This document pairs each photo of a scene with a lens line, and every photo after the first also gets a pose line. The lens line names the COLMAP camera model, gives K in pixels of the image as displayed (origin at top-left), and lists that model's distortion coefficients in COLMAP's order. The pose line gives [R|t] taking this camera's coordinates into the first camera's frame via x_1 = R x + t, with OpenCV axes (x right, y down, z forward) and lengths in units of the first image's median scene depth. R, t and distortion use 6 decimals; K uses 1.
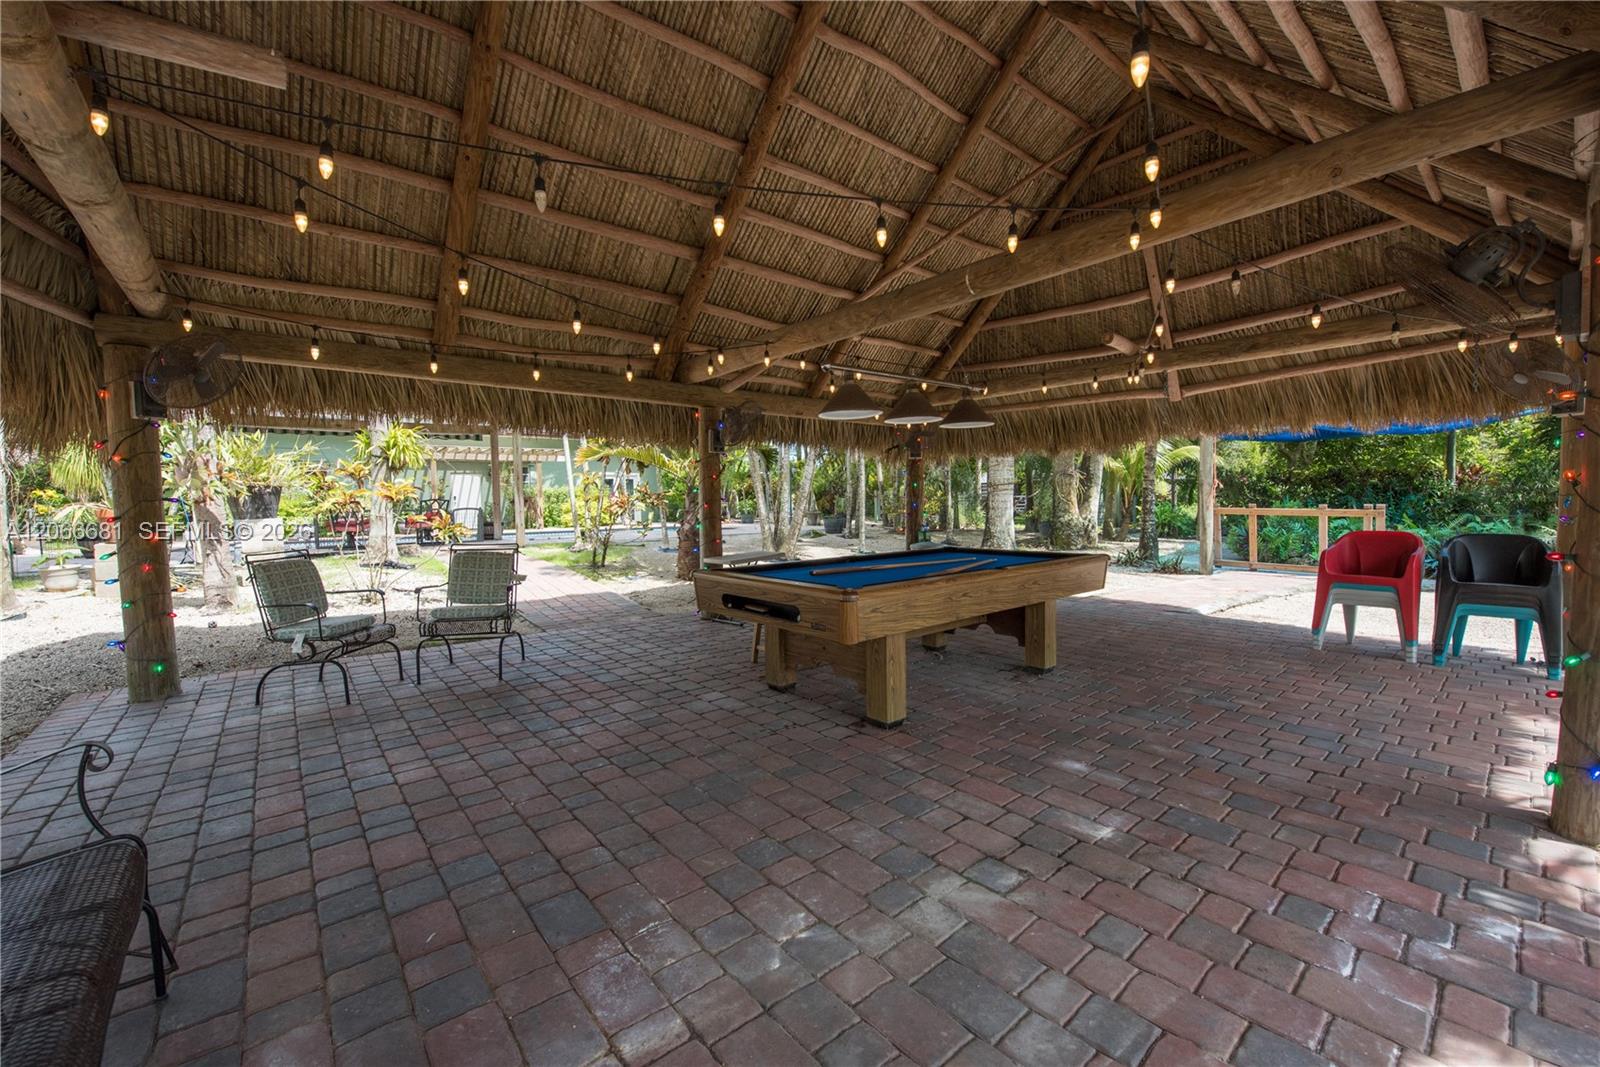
lens RADIAL K [[633.7, 0, 808.2], [0, 633.7, 530.1], [0, 0, 1]] dist [-0.008272, -0.001232]
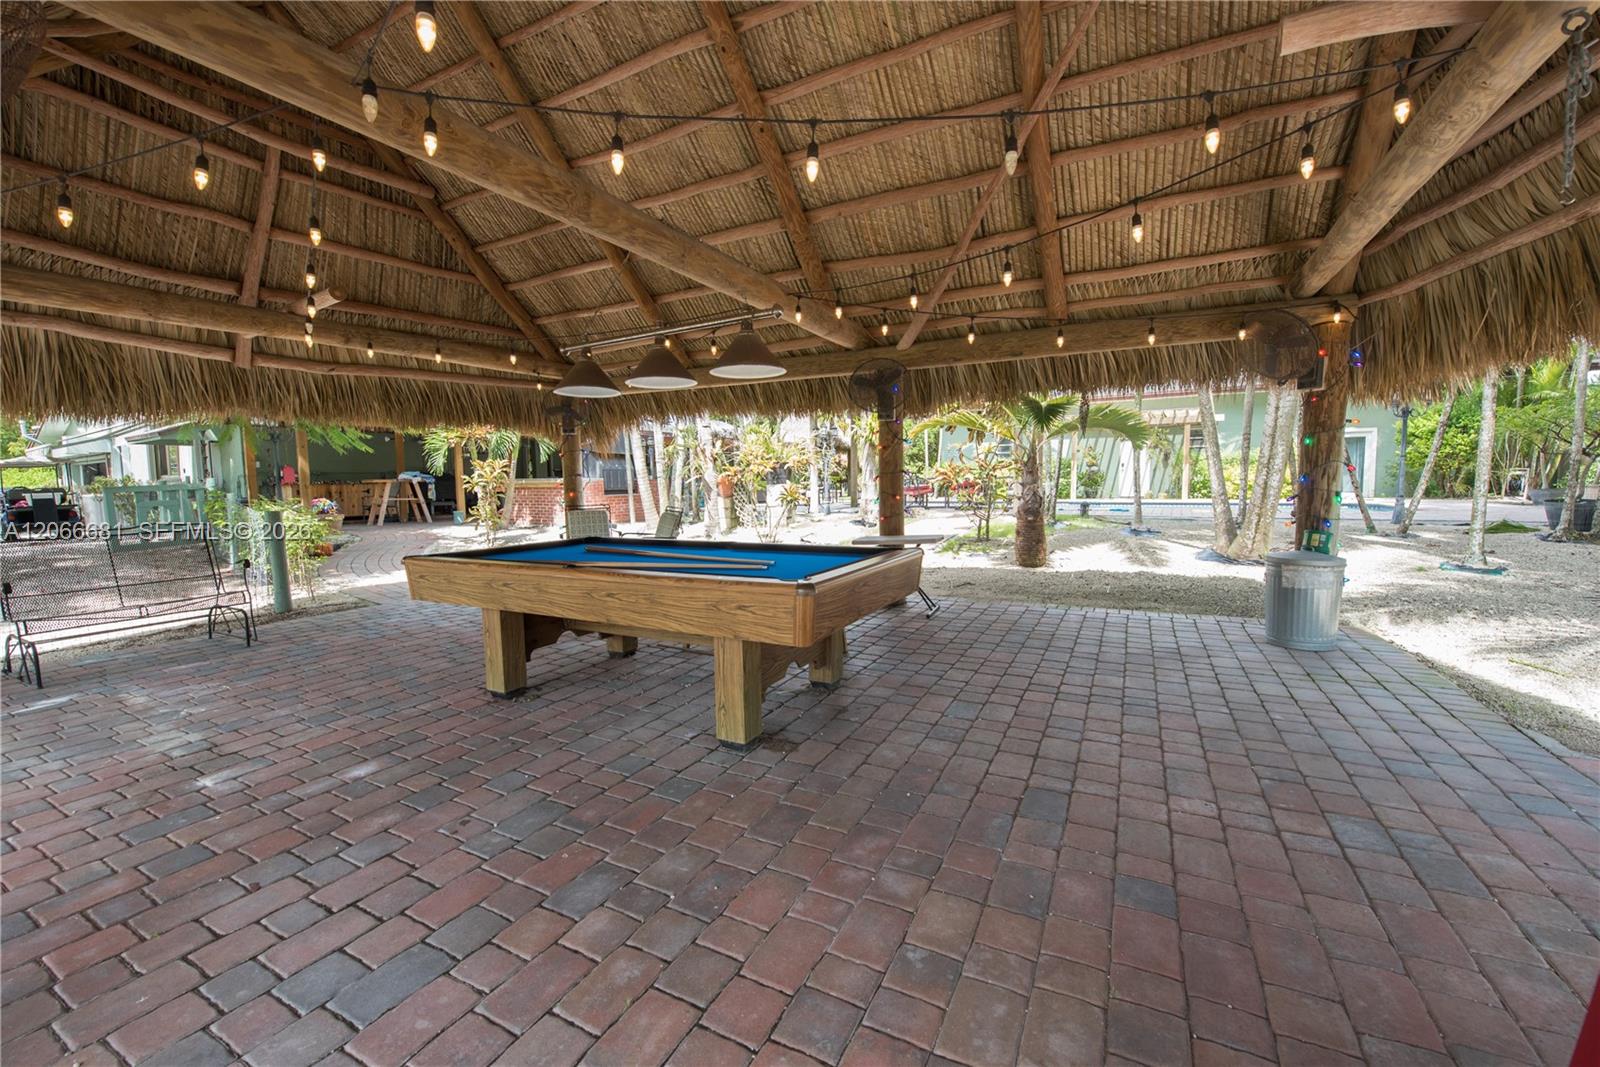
lens RADIAL K [[633.7, 0, 801.2], [0, 633.7, 534.6], [0, 0, 1]] dist [-0.008272, -0.001232]
pose [[0.365712, 0.088031, -0.926556, 1.485955], [-0.017013, 0.995983, 0.087913, -0.076188], [0.930573, -0.016387, 0.365740, 1.253226]]
